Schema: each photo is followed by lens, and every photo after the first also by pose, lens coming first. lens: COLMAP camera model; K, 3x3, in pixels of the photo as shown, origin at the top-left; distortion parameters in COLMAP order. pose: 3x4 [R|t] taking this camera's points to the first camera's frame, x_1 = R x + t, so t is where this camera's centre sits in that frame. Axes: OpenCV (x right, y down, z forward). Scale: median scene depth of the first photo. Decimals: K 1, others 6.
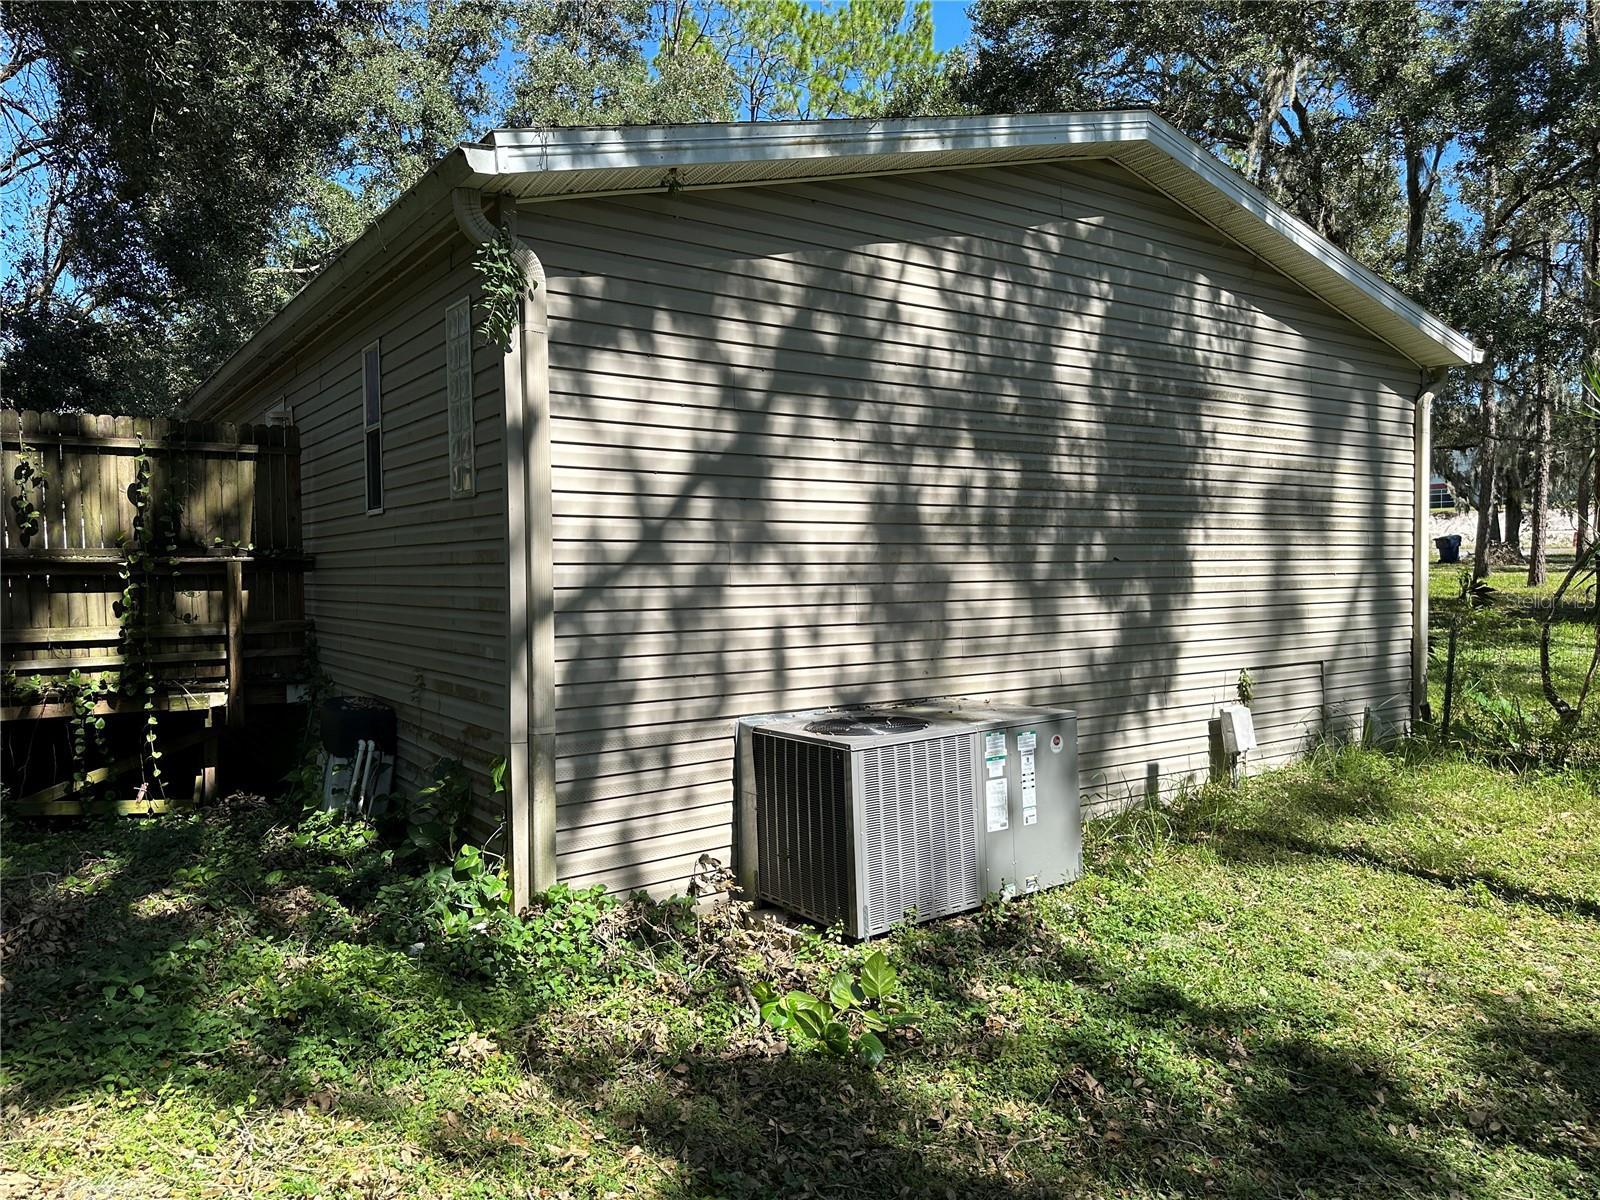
lens RADIAL K [[1120.1, 0, 796.9], [0, 1120.1, 597.4], [0, 0, 1]] dist [0.078518, -0.005438]
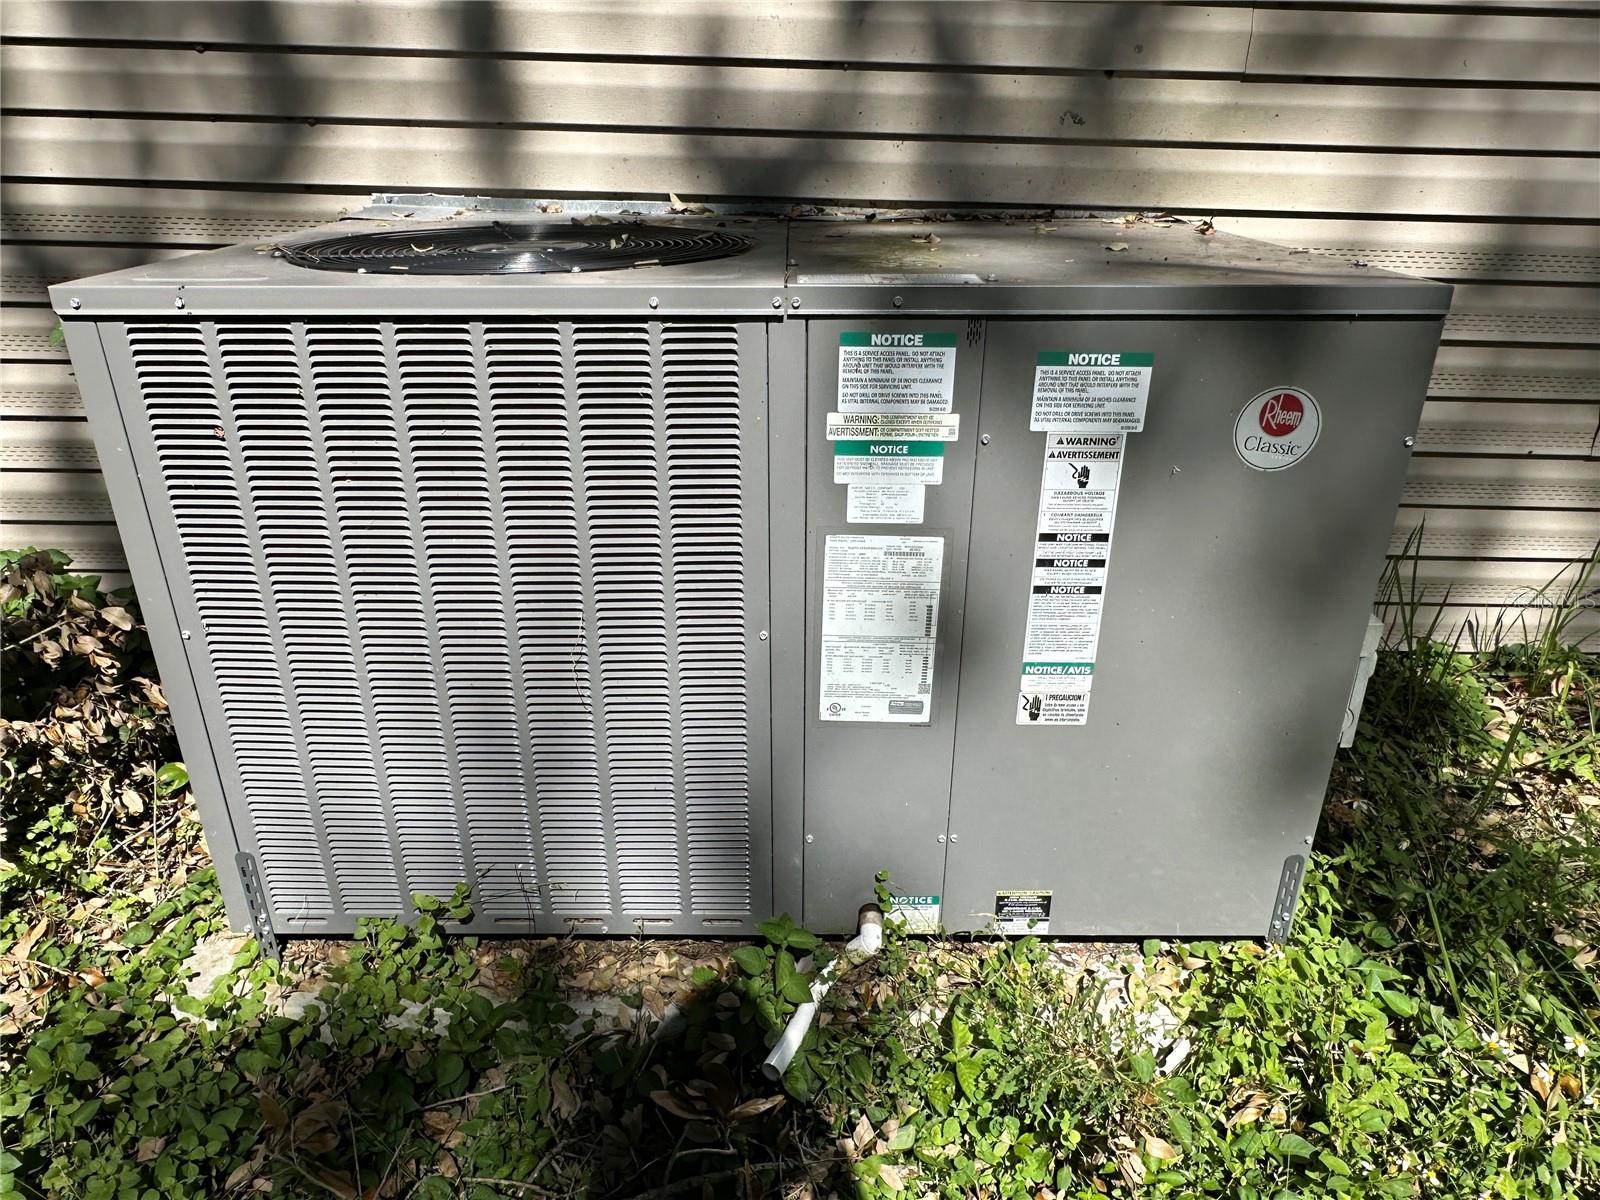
lens RADIAL K [[1061.8, 0, 803.5], [0, 1061.8, 607.5], [0, 0, 1]] dist [-0.004580, -0.001595]
pose [[0.813521, 0.273098, -0.513420, 0.279147], [-0.048030, 0.911408, 0.408692, 0.084502], [0.579548, -0.307820, 0.754567, 0.807285]]
